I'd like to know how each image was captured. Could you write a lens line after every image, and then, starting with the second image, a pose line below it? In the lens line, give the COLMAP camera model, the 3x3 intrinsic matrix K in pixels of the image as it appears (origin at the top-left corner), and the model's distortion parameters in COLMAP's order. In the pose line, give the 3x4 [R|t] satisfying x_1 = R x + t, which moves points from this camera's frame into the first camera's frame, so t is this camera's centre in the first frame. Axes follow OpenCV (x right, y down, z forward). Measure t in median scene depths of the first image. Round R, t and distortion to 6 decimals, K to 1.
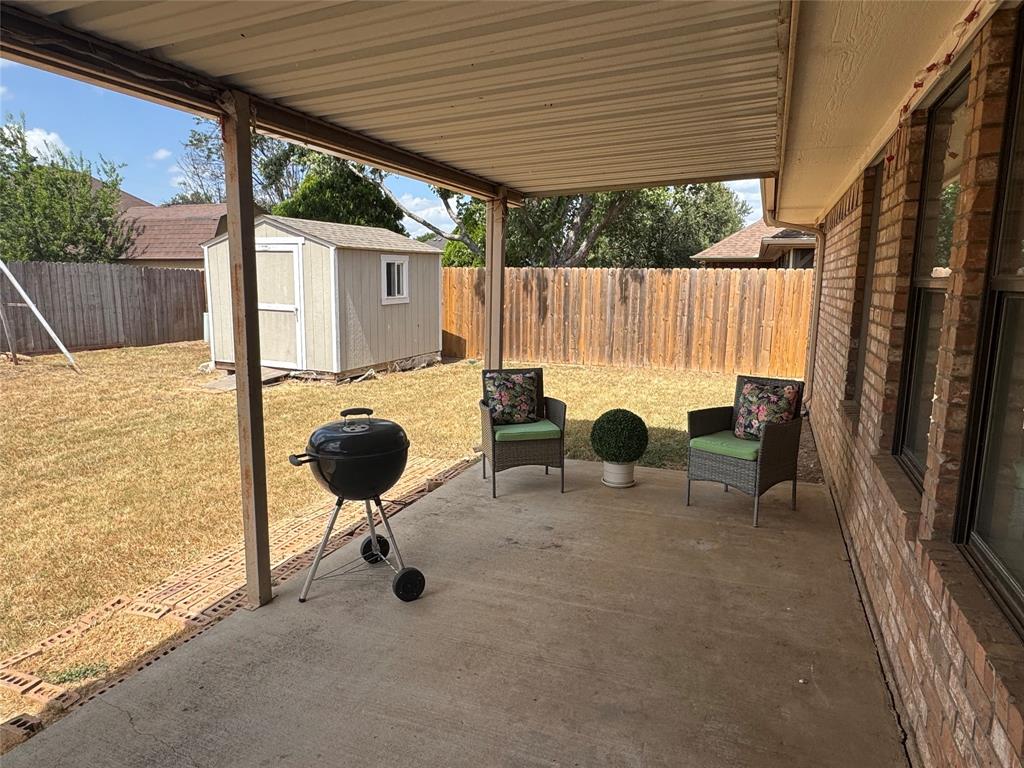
lens RADIAL K [[614.9, 0, 512.2], [0, 614.9, 380.8], [0, 0, 1]] dist [-0.004700, 0.000035]
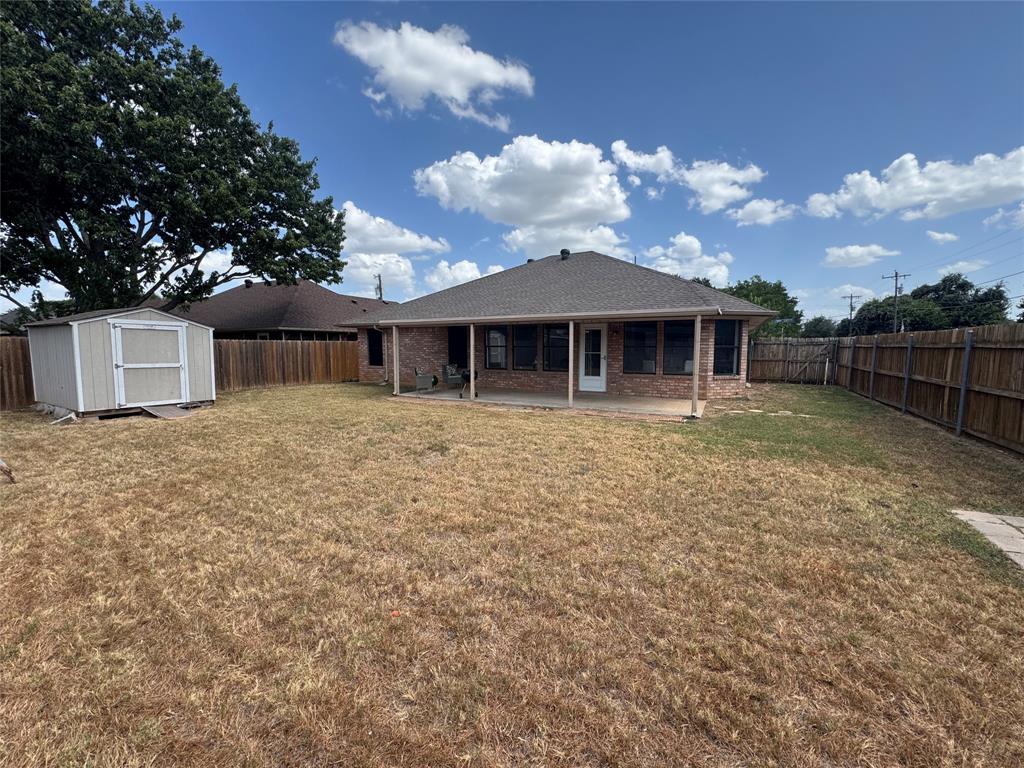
lens RADIAL K [[410.5, 0, 511.8], [0, 410.5, 380.6], [0, 0, 1]] dist [-0.005991, 0.000463]
pose [[0.106607, -0.096851, 0.989573, -1.116438], [0.162778, 0.983517, 0.078723, -0.017171], [-0.980887, 0.152688, 0.120615, 0.013687]]
